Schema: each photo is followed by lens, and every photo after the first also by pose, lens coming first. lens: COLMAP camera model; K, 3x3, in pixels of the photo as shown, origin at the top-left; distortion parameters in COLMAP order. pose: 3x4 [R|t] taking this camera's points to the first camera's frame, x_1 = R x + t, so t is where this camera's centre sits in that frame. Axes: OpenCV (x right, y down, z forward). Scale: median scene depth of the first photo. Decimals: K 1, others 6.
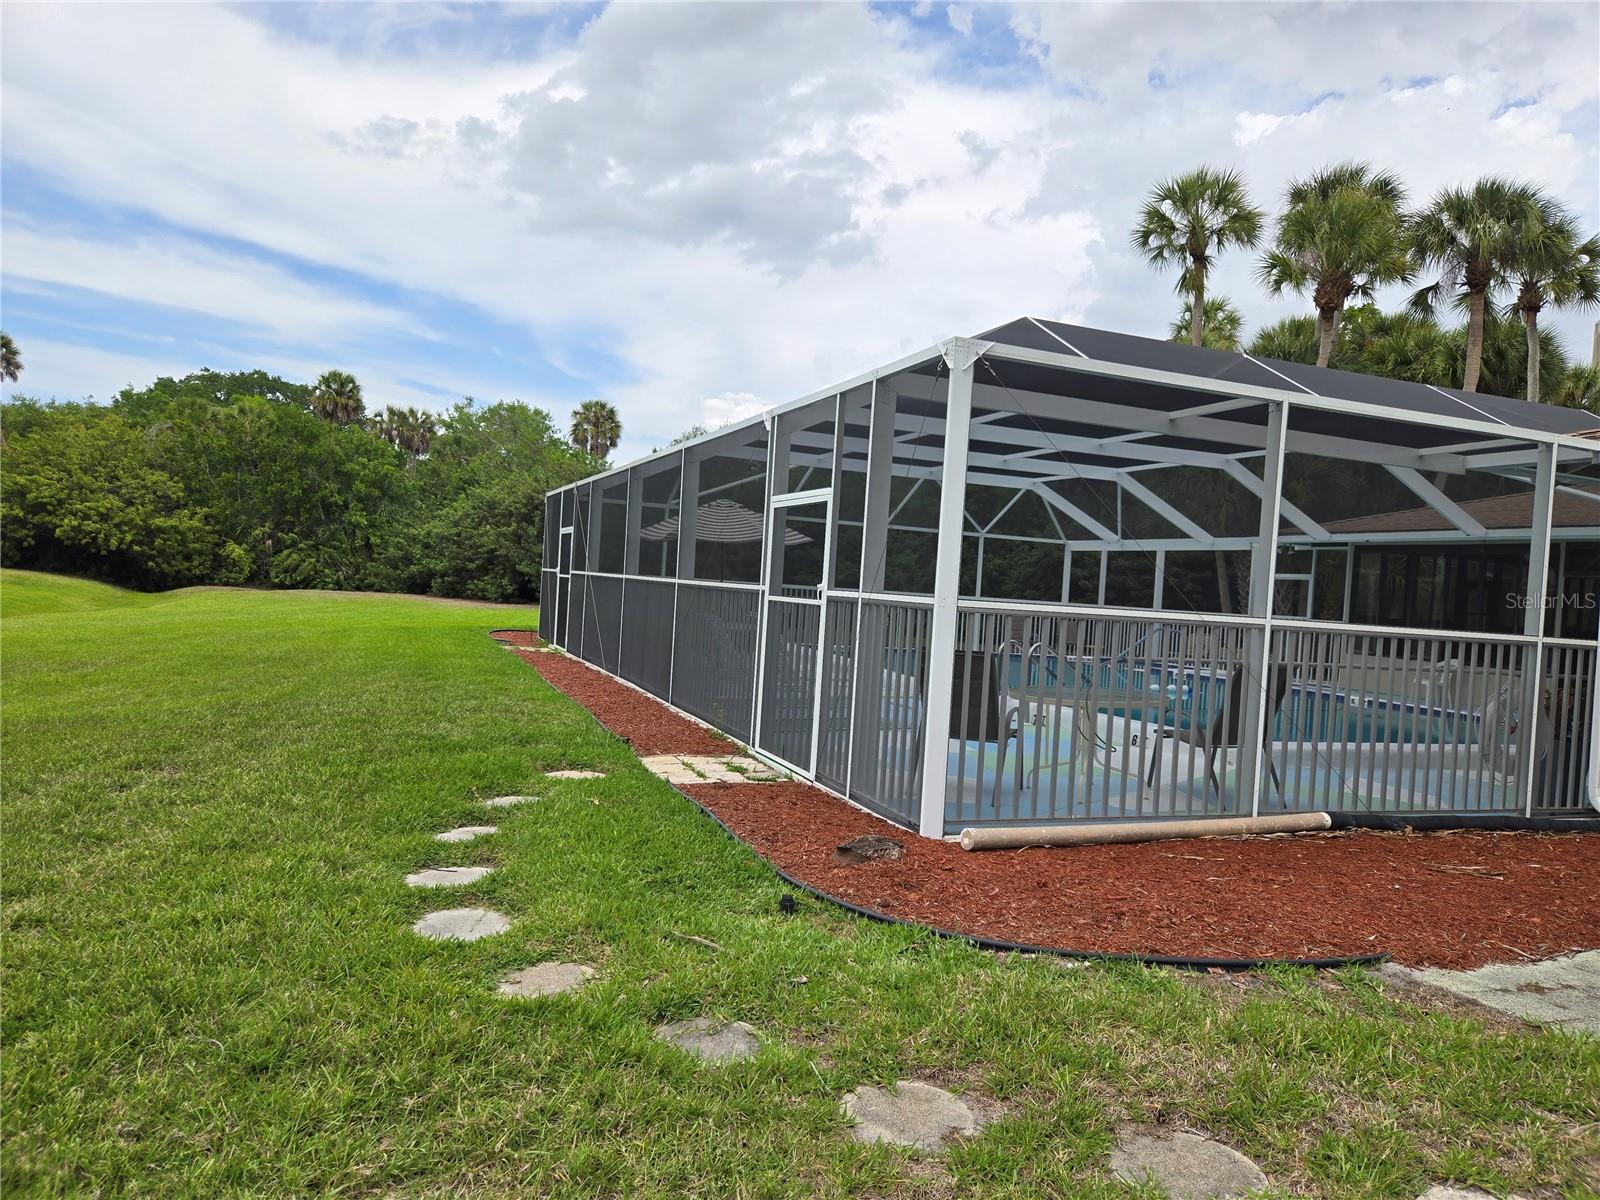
lens RADIAL K [[1078.6, 0, 795.8], [0, 1078.6, 599.7], [0, 0, 1]] dist [0.091041, -0.057923]
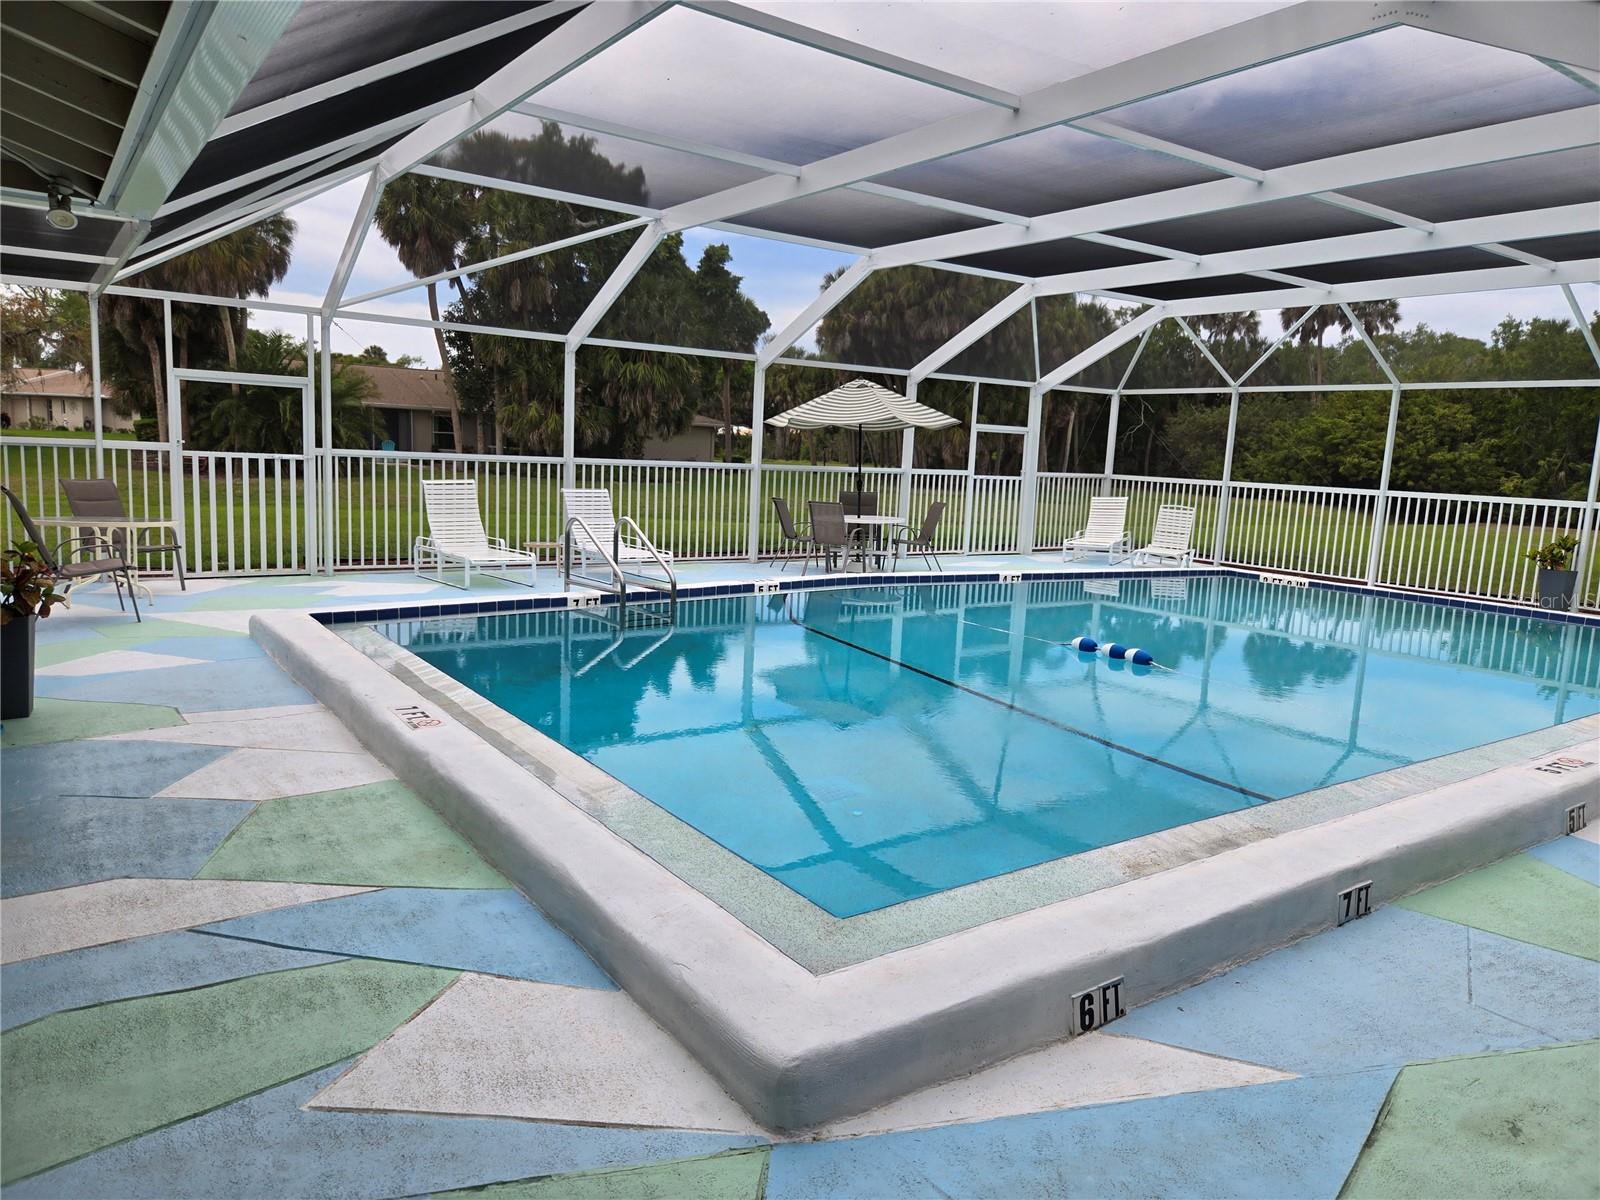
lens RADIAL K [[1078.6, 0, 800.8], [0, 1078.6, 596.9], [0, 0, 1]] dist [0.091041, -0.057923]
pose [[0.229741, 0.085266, -0.969509, 0.262333], [-0.047976, 0.995936, 0.076221, 0.006331], [0.972069, 0.029002, 0.232898, 0.237702]]
